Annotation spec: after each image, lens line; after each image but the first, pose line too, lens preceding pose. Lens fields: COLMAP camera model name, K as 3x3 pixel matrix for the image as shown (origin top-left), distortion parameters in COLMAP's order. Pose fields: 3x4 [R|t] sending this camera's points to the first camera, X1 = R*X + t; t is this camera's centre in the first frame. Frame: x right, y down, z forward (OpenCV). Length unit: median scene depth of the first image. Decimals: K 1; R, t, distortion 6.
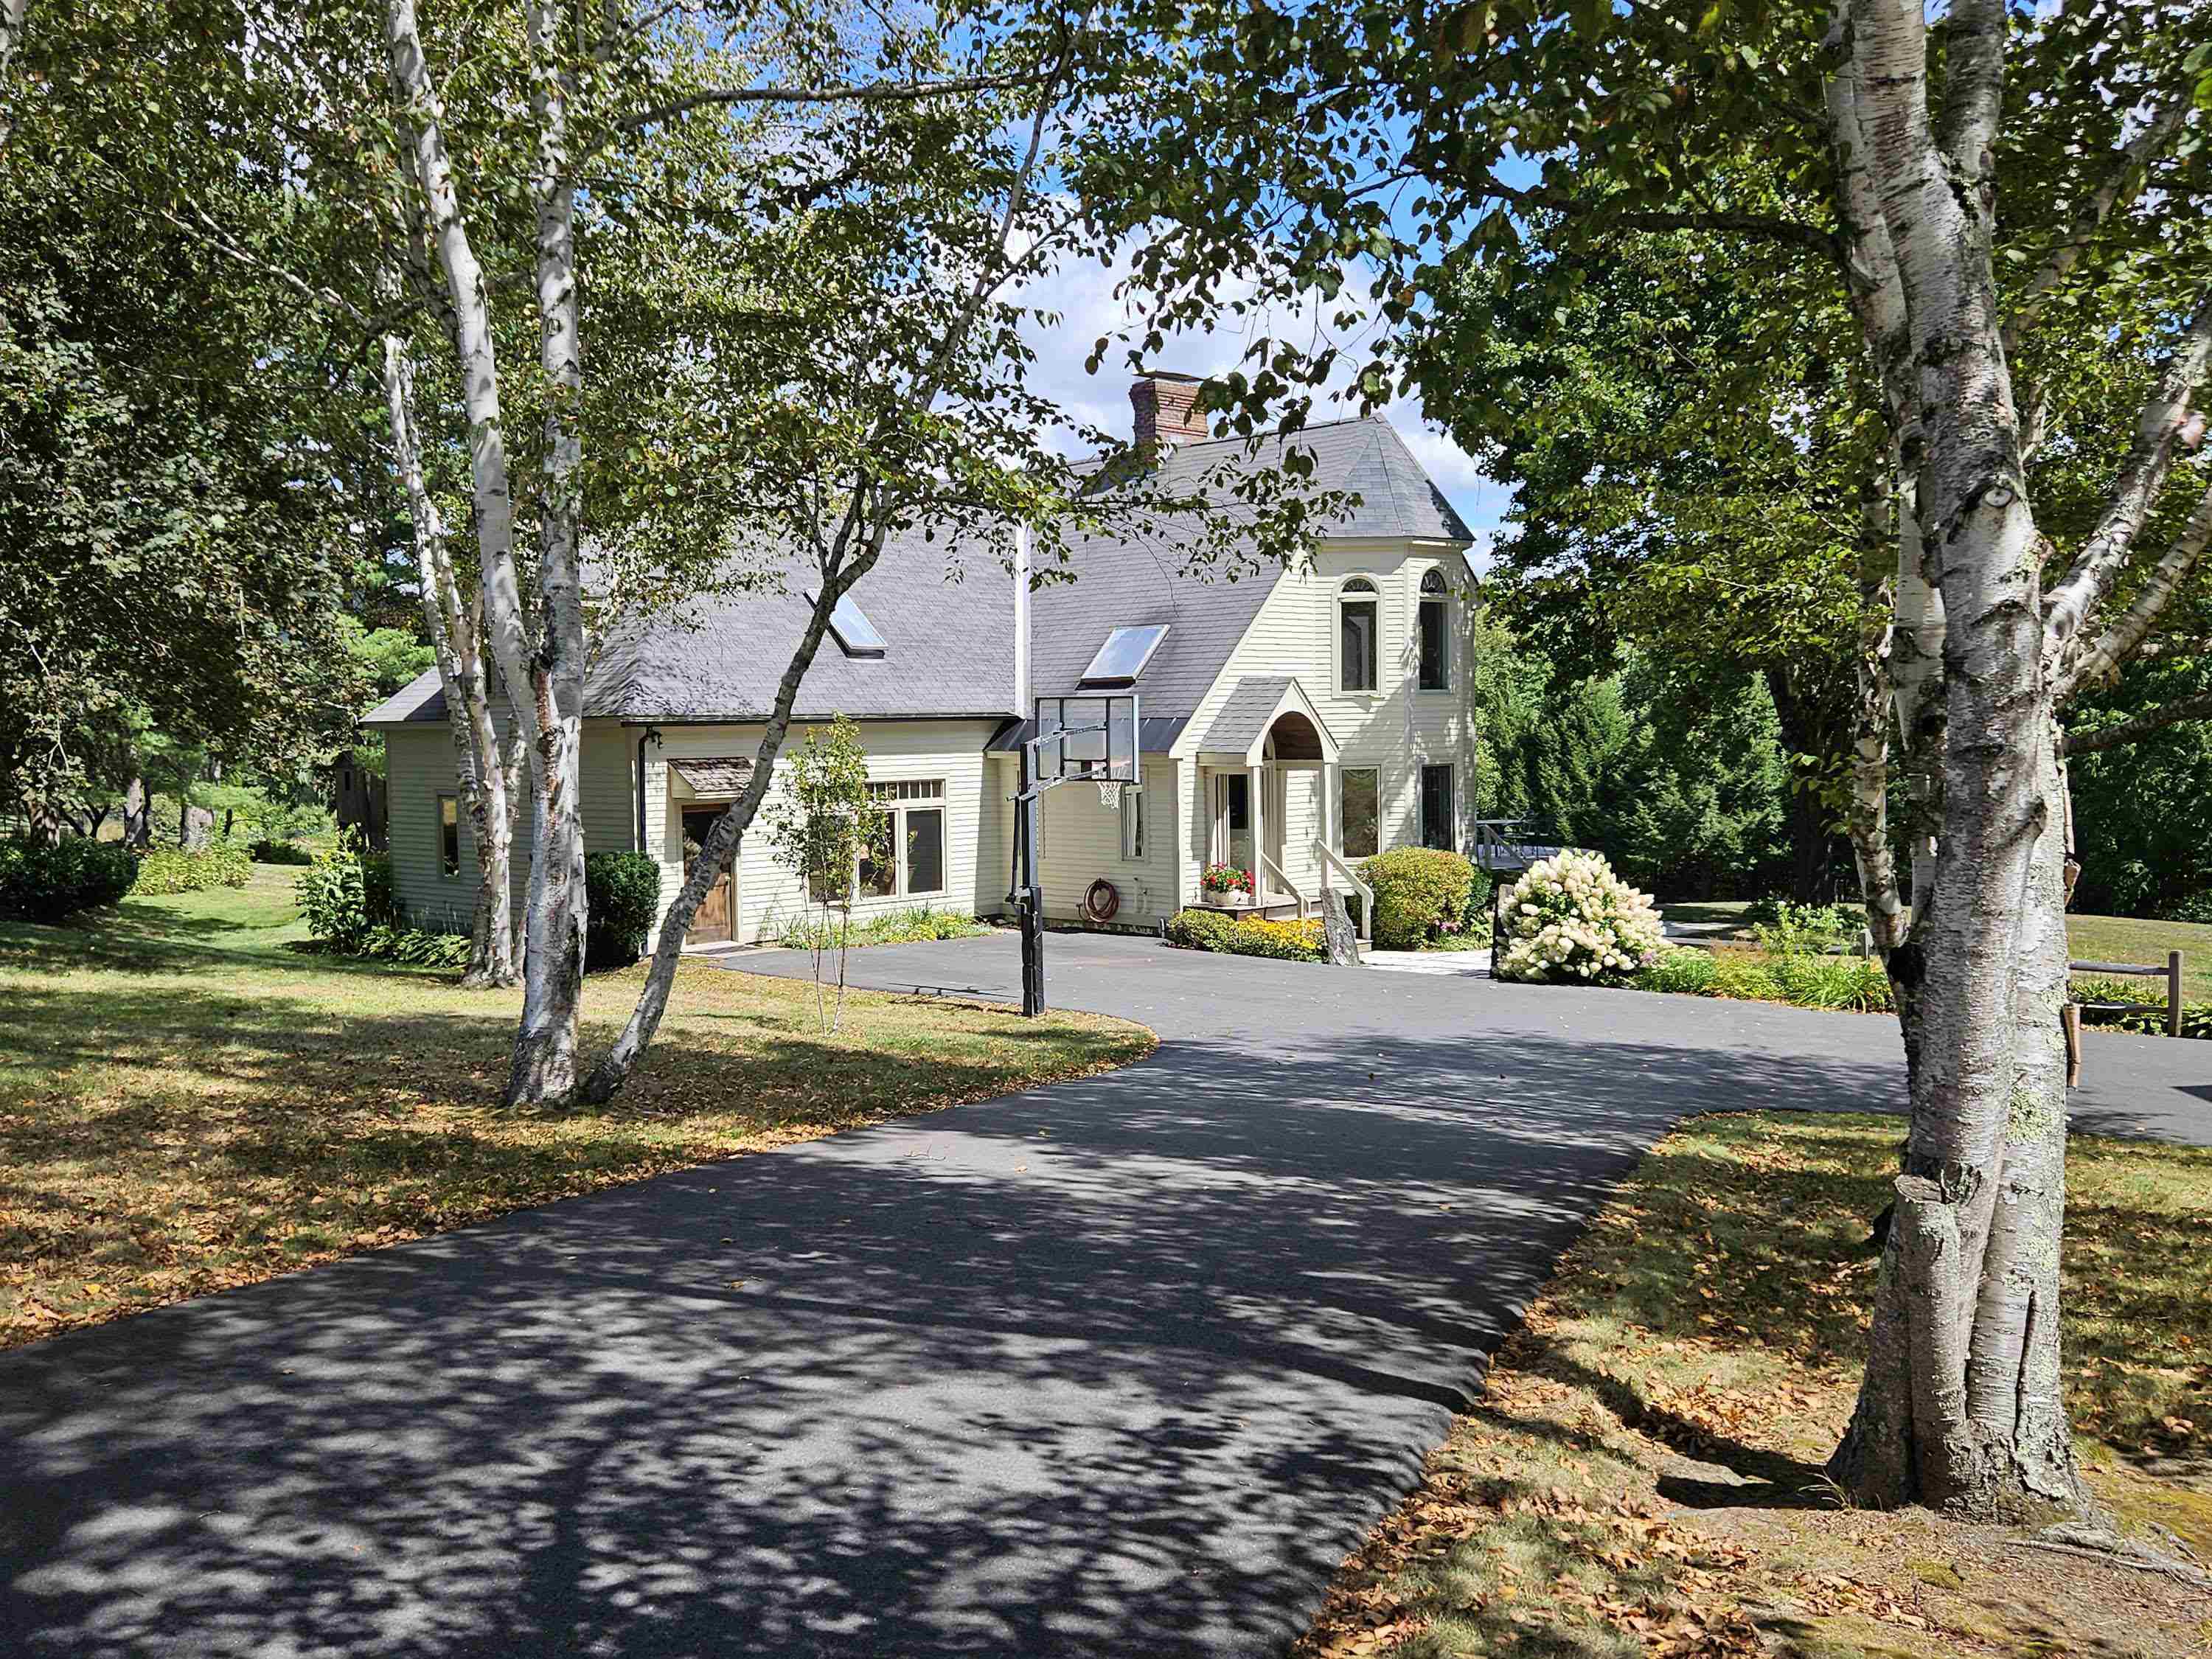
lens RADIAL K [[1835.1, 0, 1035.5], [0, 1835.1, 831.5], [0, 0, 1]] dist [0.057544, -0.000449]
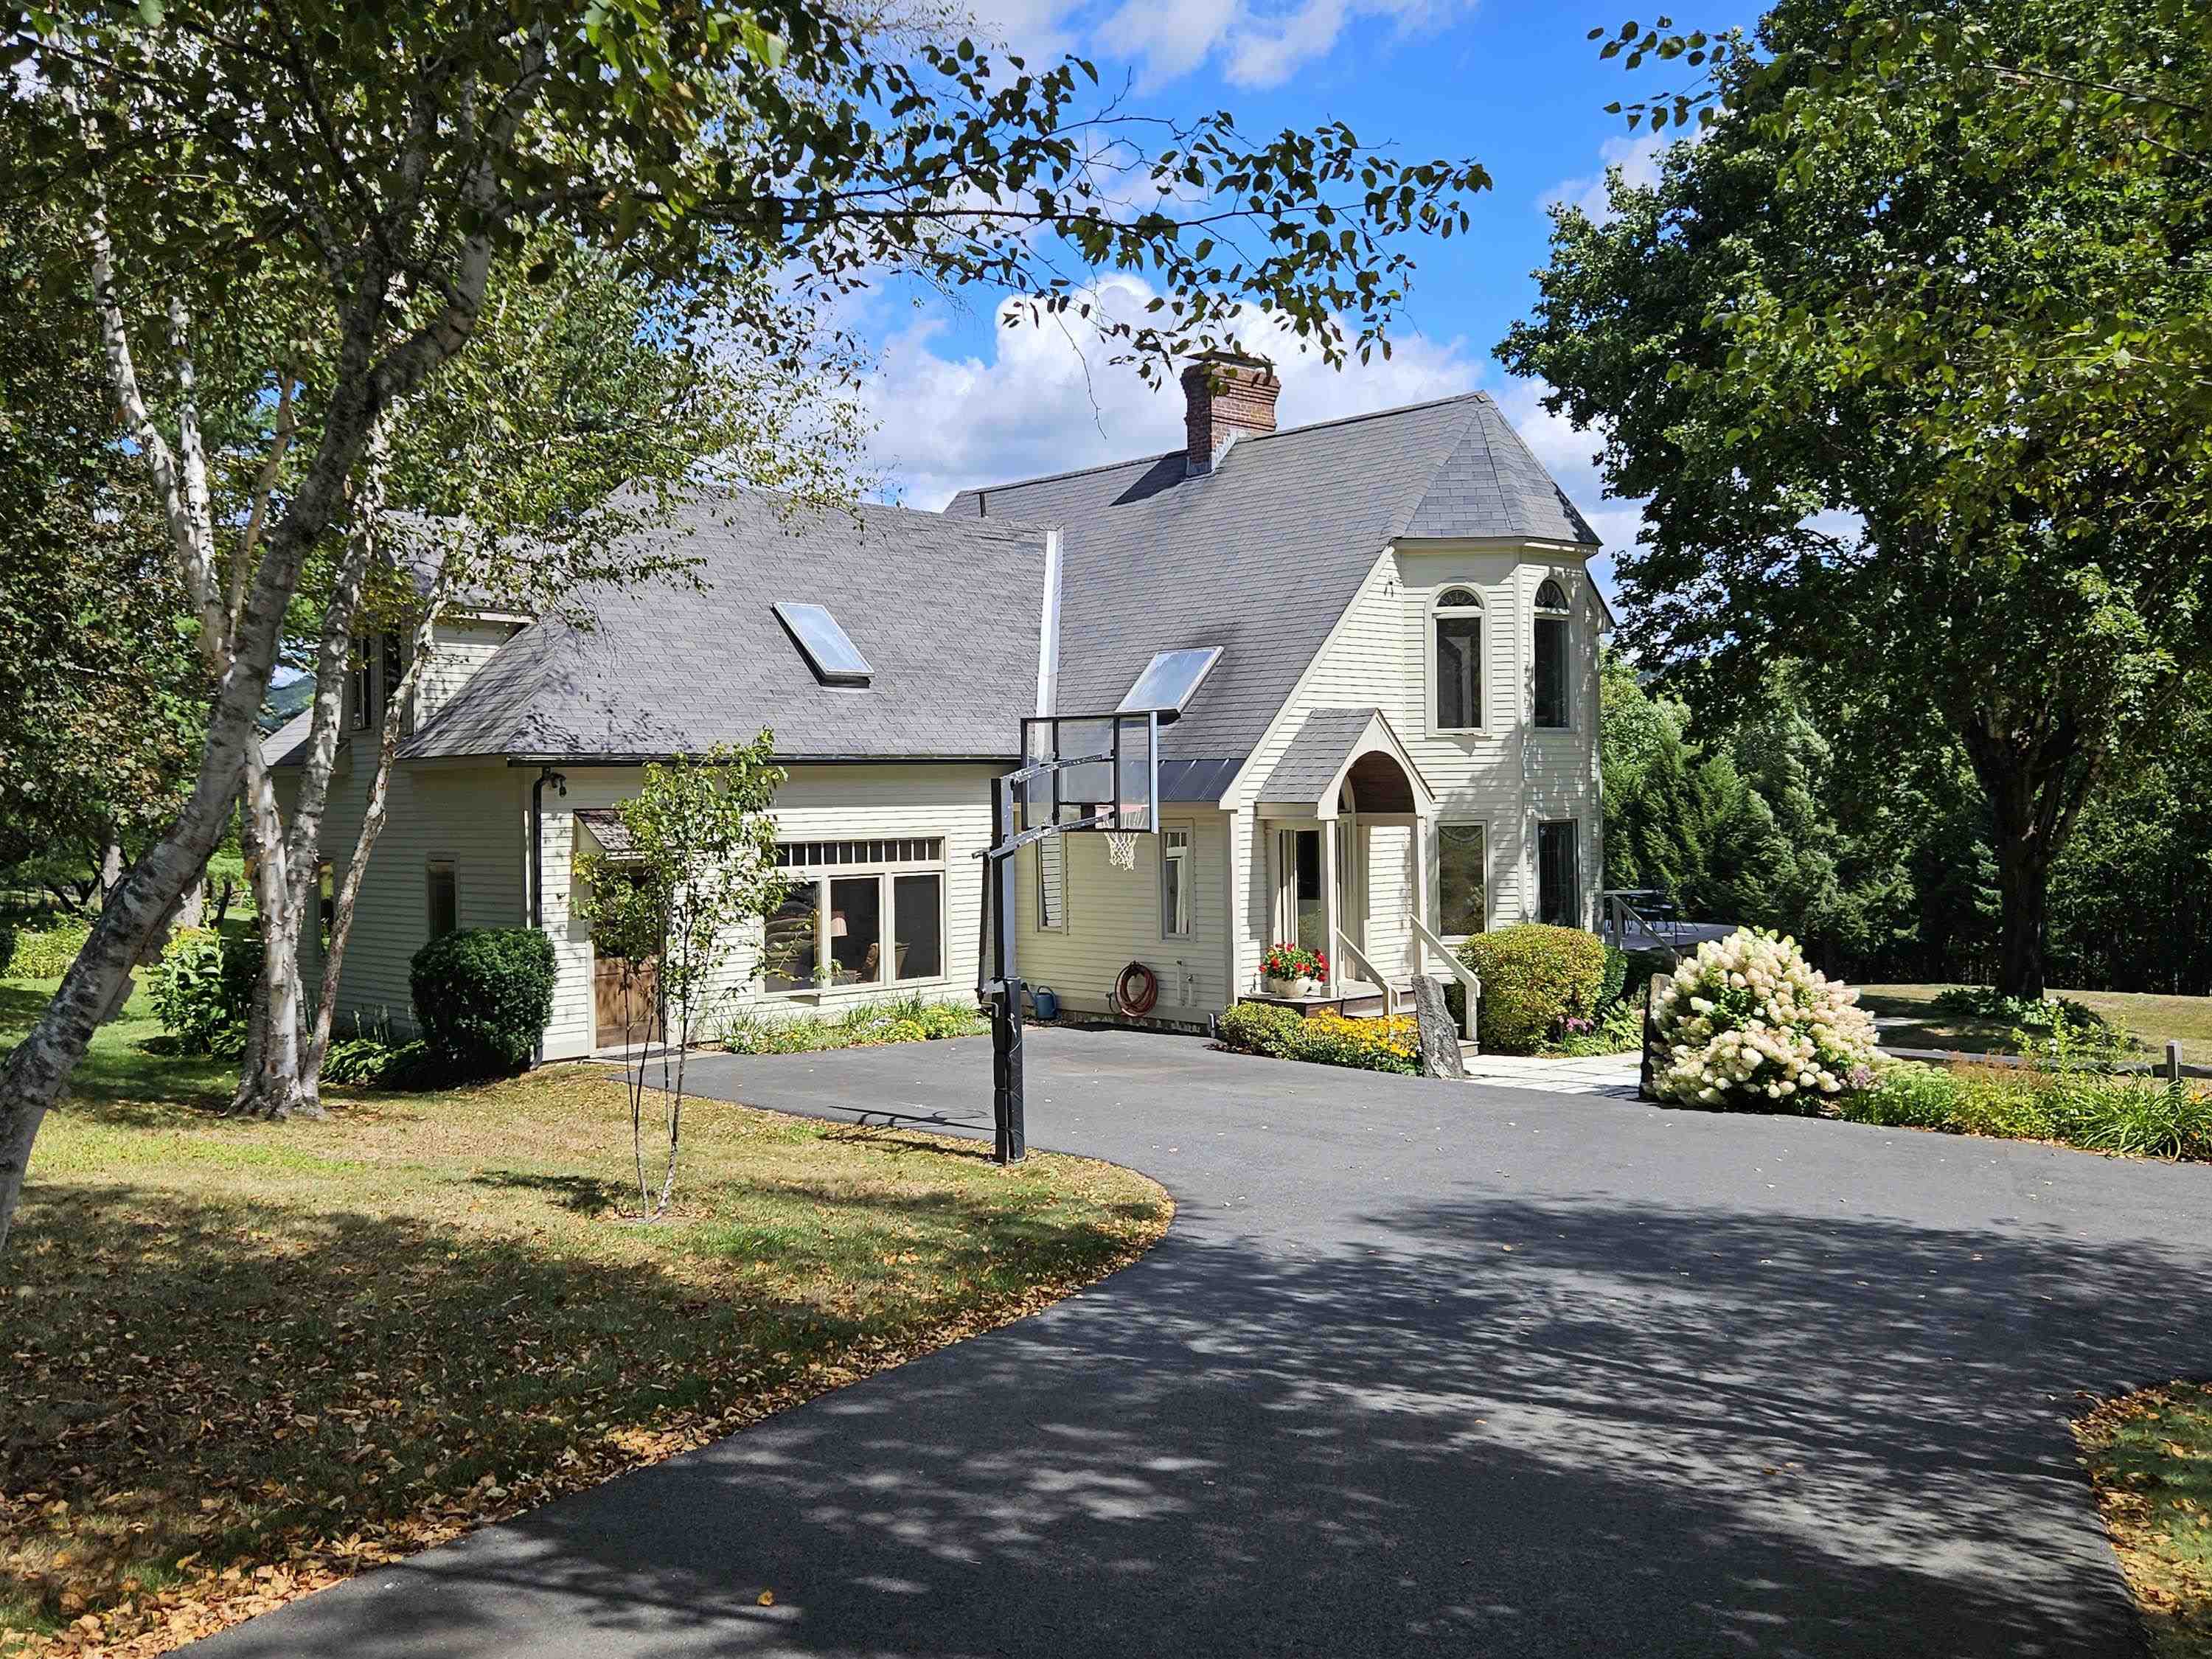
lens RADIAL K [[1825.7, 0, 1106.0], [0, 1825.7, 829.5], [0, 0, 1]] dist [0.064427, 0.000337]
pose [[0.999906, 0.001182, -0.013683, 0.034135], [-0.001751, 0.999133, -0.041605, 0.001321], [0.013622, 0.041625, 0.999040, 0.211251]]
